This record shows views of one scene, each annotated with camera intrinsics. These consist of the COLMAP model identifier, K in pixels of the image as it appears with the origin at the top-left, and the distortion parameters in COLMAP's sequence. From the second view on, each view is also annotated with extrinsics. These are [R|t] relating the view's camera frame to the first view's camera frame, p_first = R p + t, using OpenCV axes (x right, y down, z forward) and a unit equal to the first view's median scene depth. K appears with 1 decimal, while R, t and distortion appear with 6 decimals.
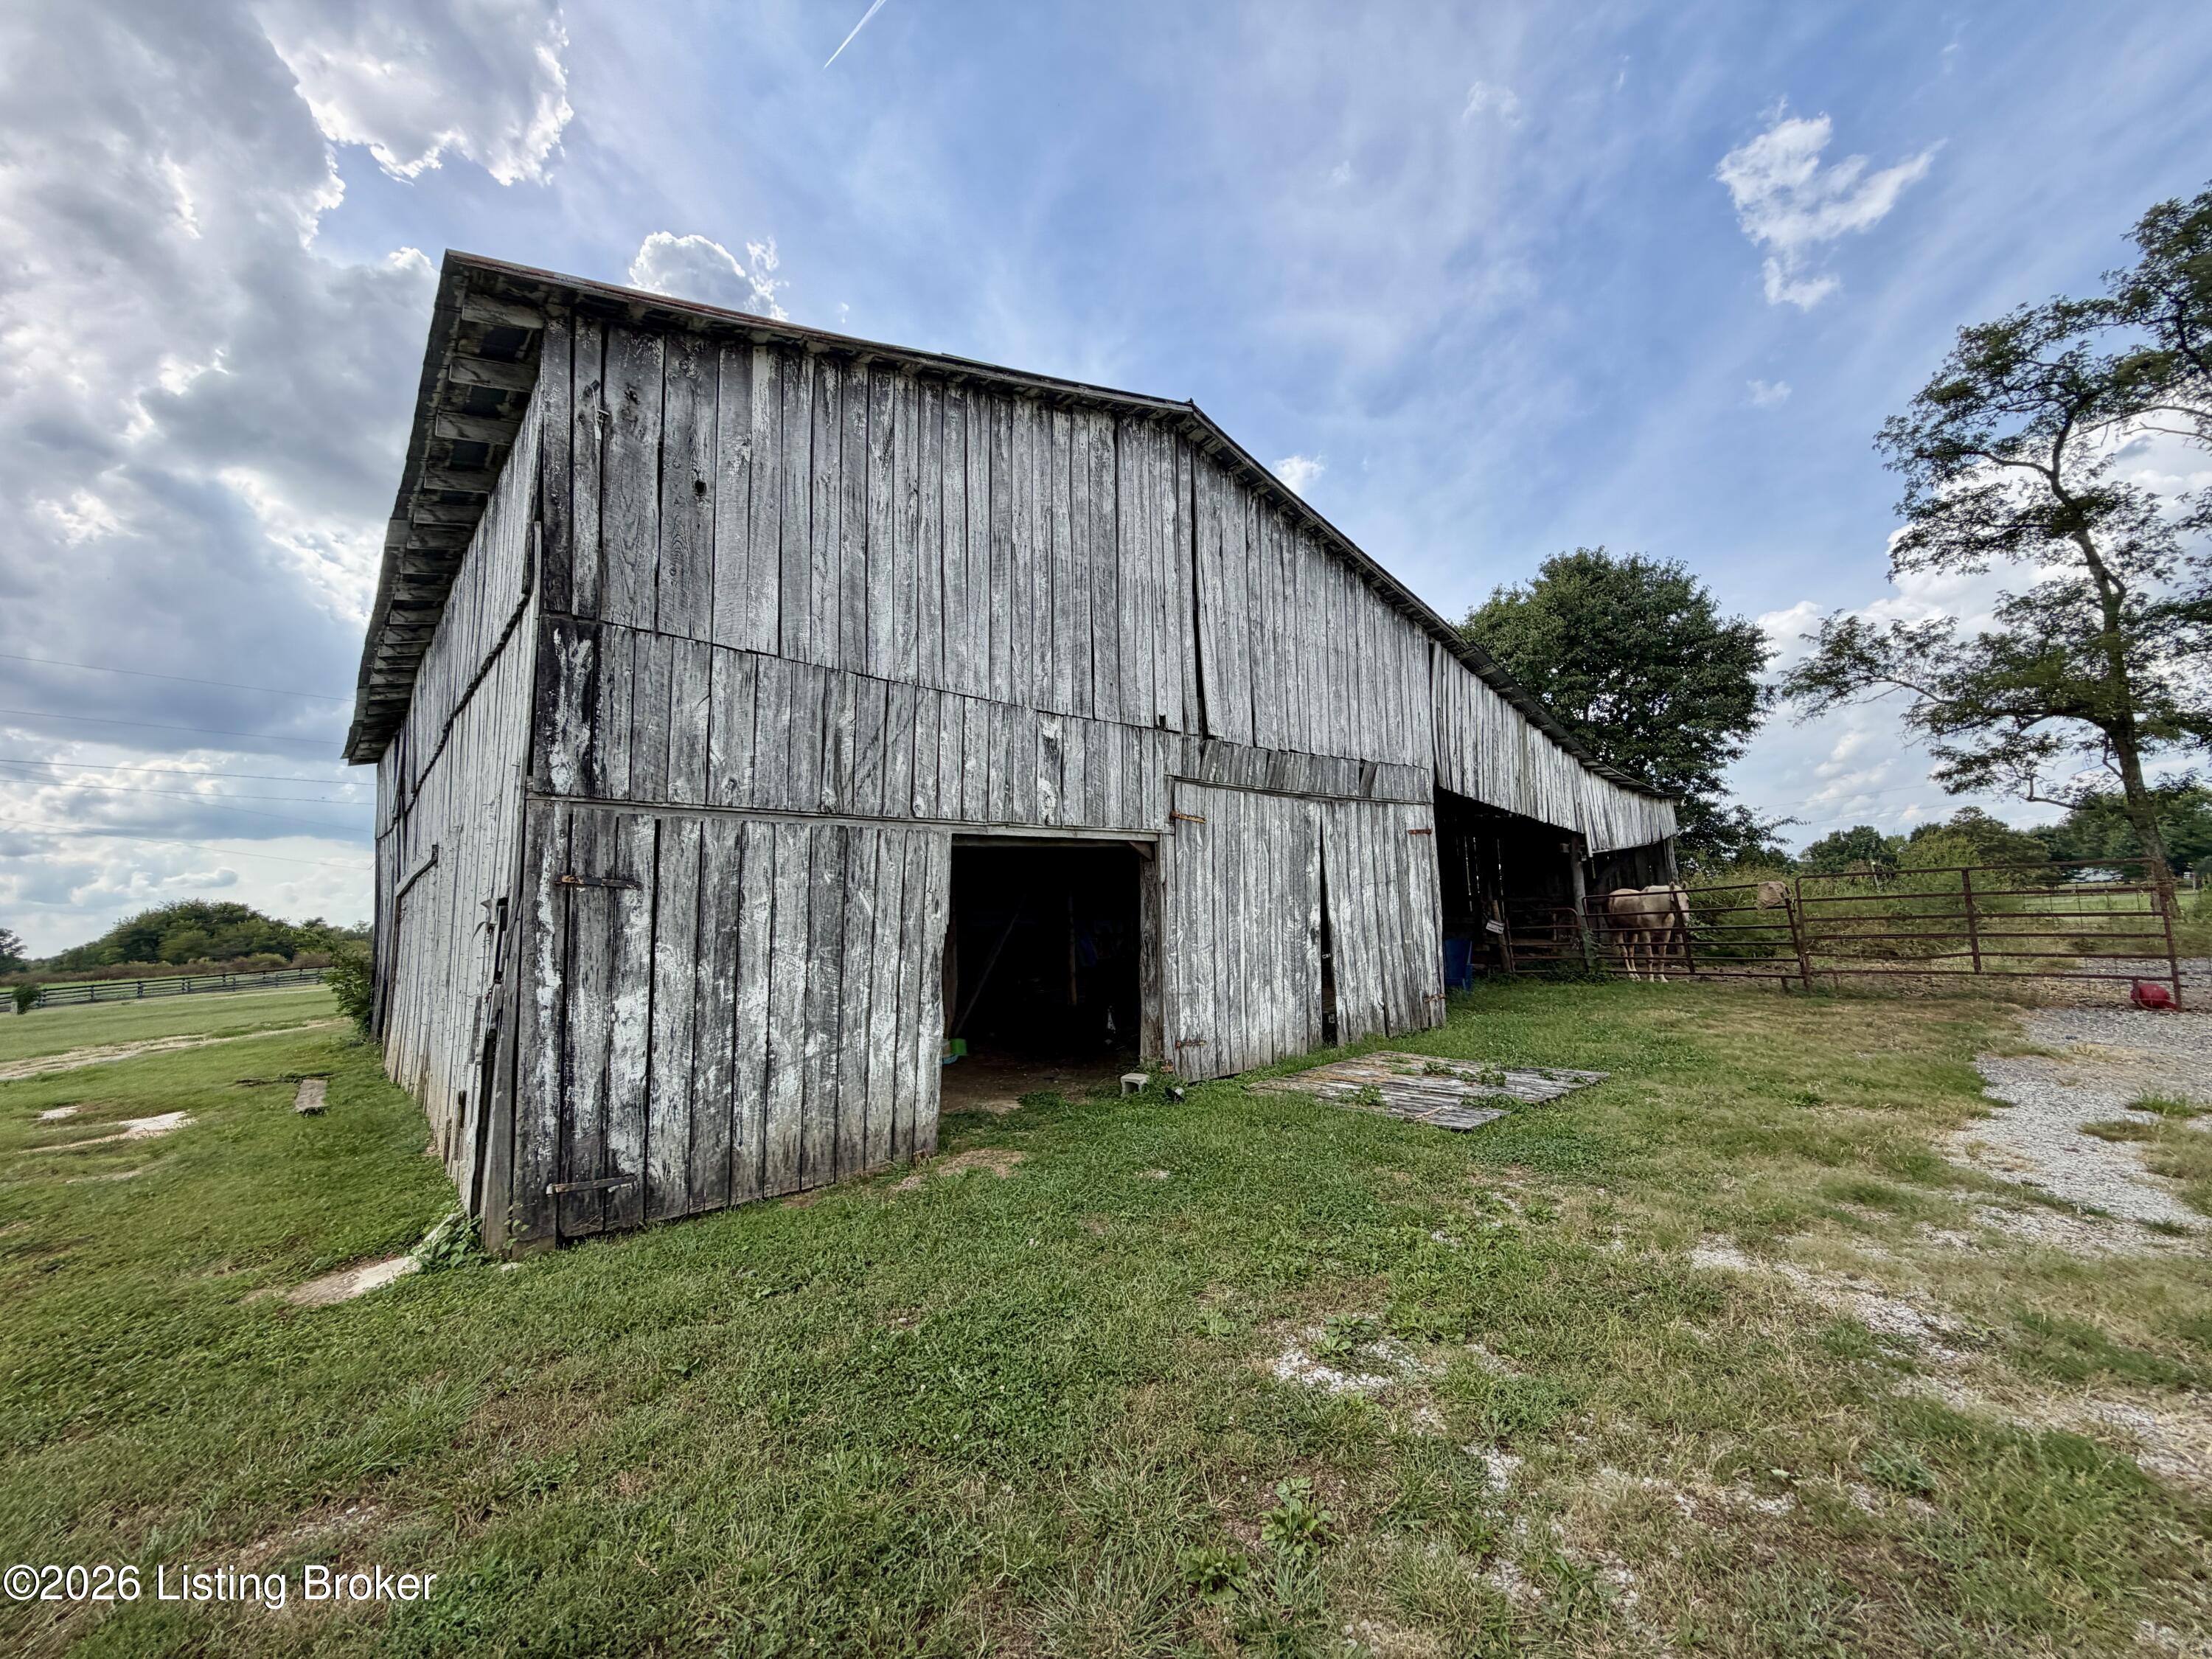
lens RADIAL K [[881.7, 0, 1114.1], [0, 881.7, 830.4], [0, 0, 1]] dist [0.006973, -0.000882]
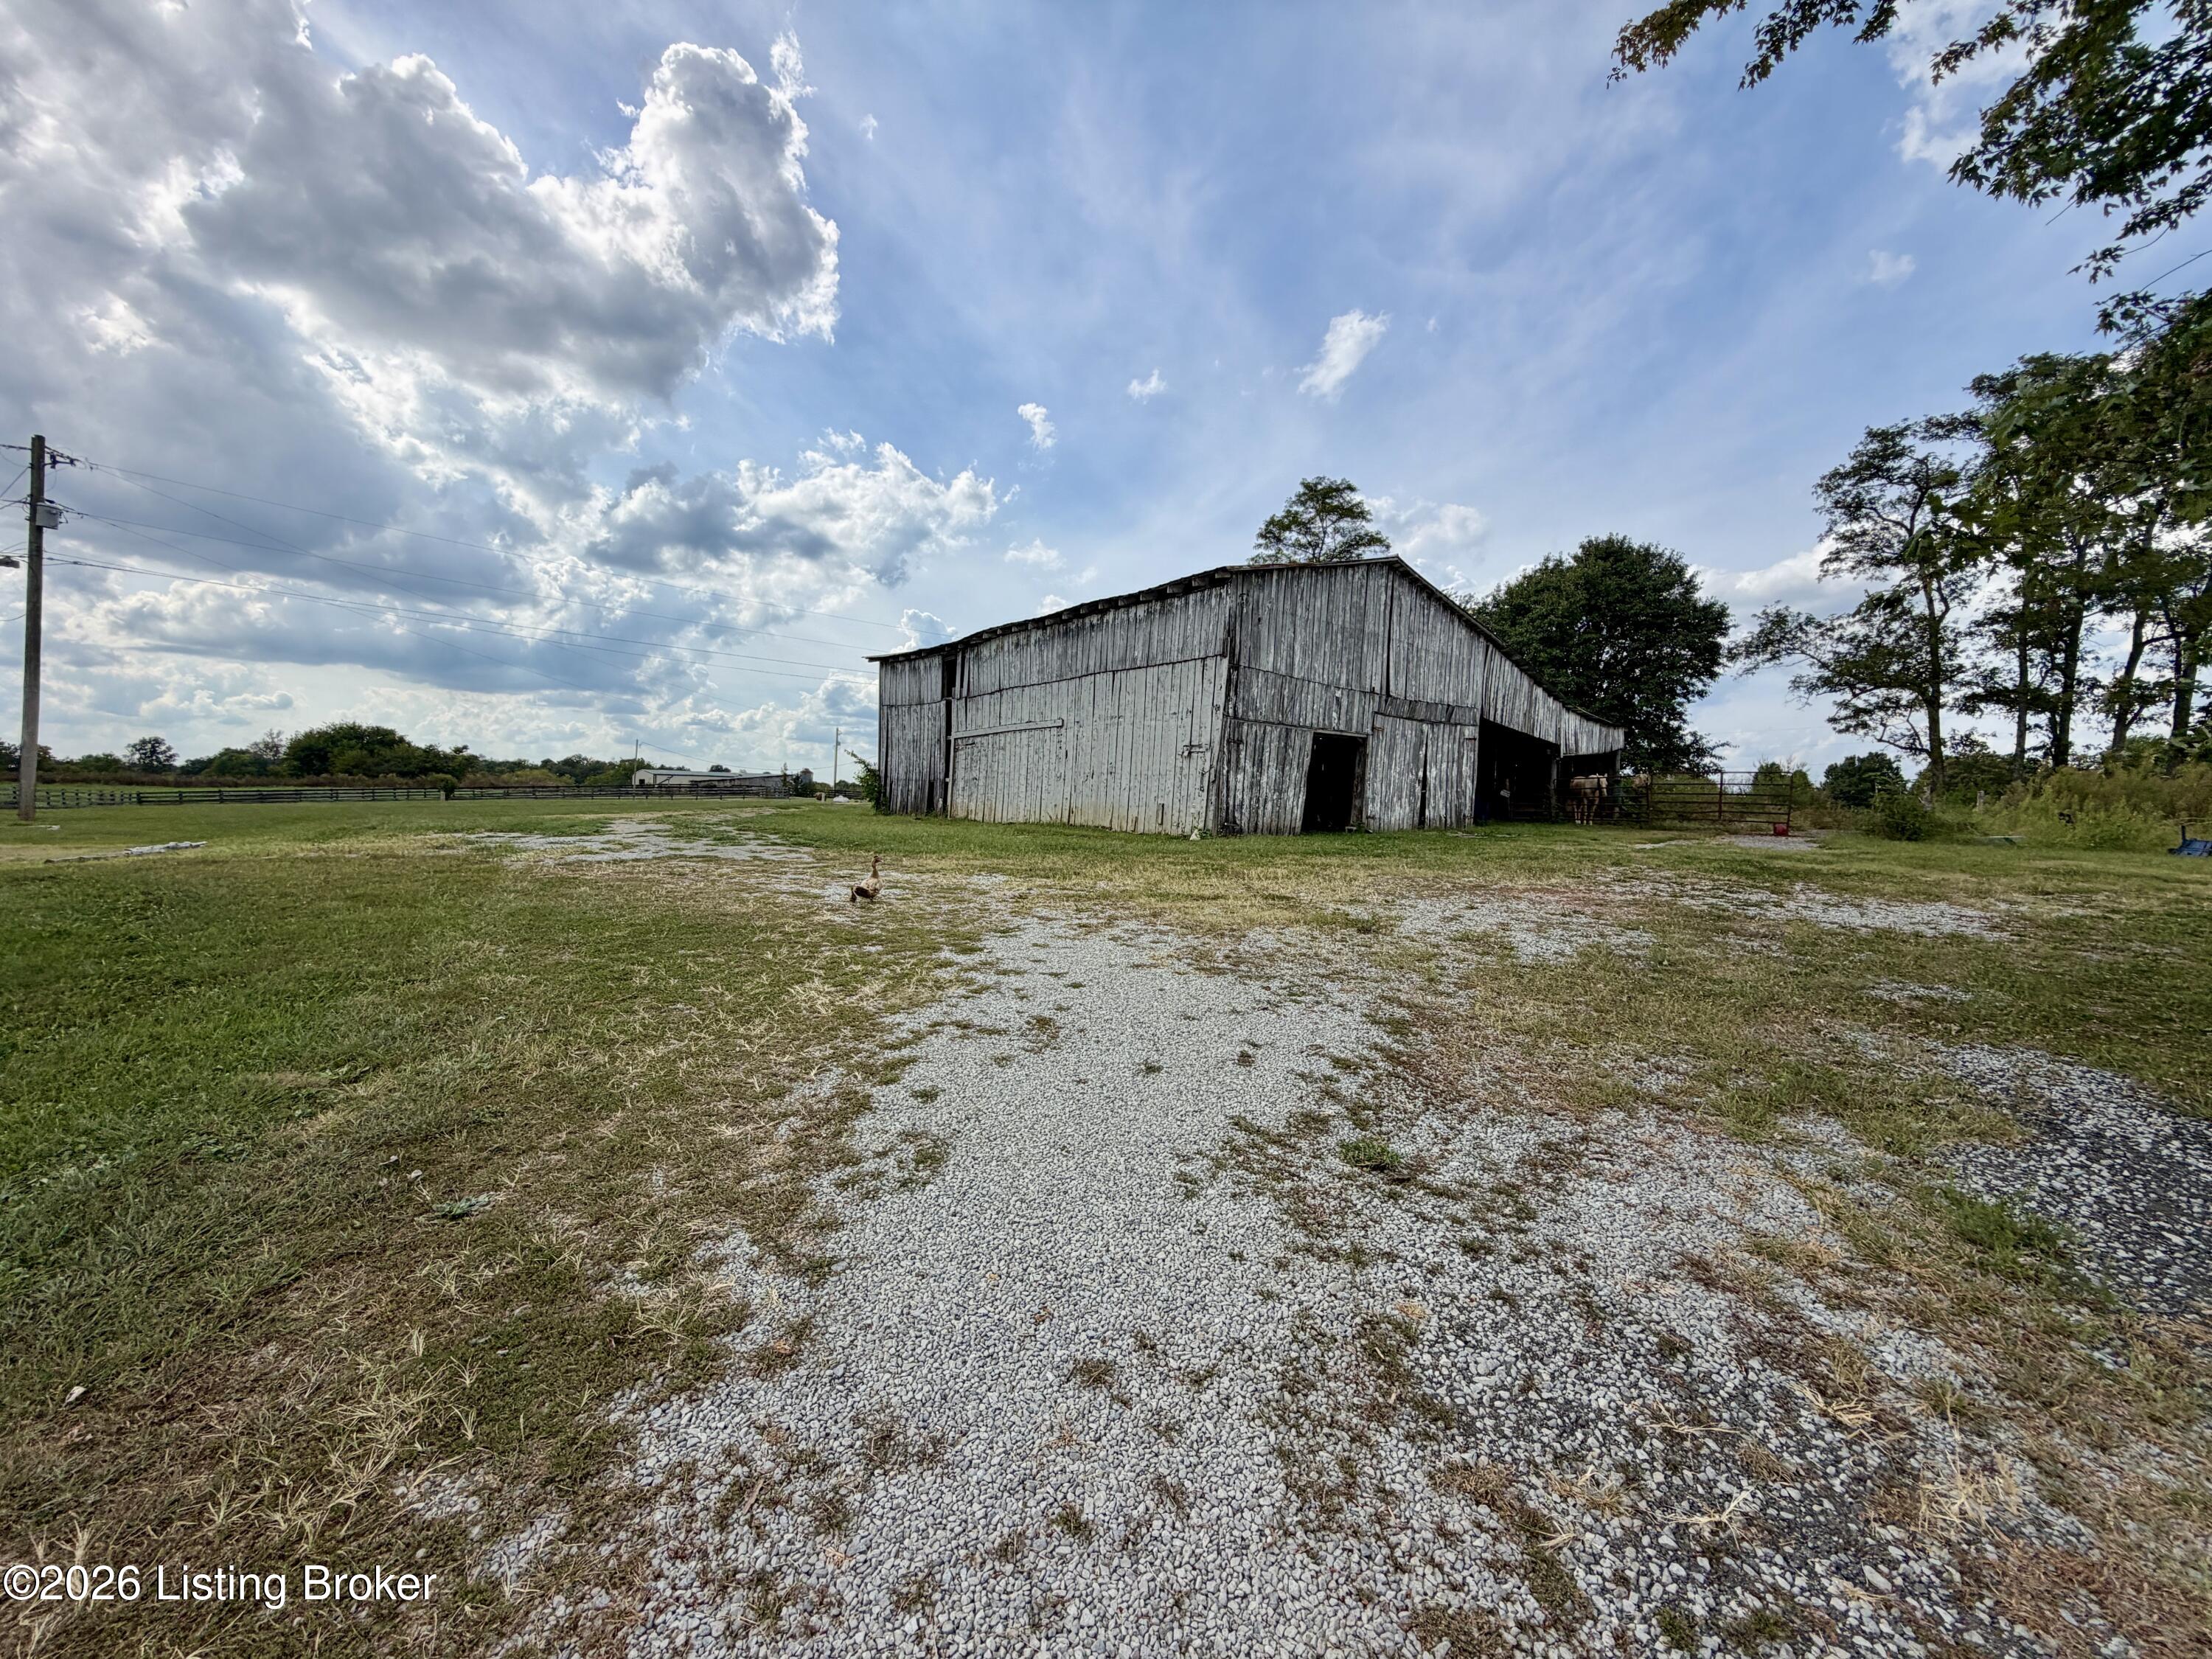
lens RADIAL K [[881.7, 0, 1101.9], [0, 881.7, 834.8], [0, 0, 1]] dist [0.006973, -0.000882]
pose [[0.996811, 0.068377, -0.041128, -0.305724], [-0.061817, 0.987673, 0.143811, -0.015141], [0.050454, -0.140810, 0.988750, -0.825808]]
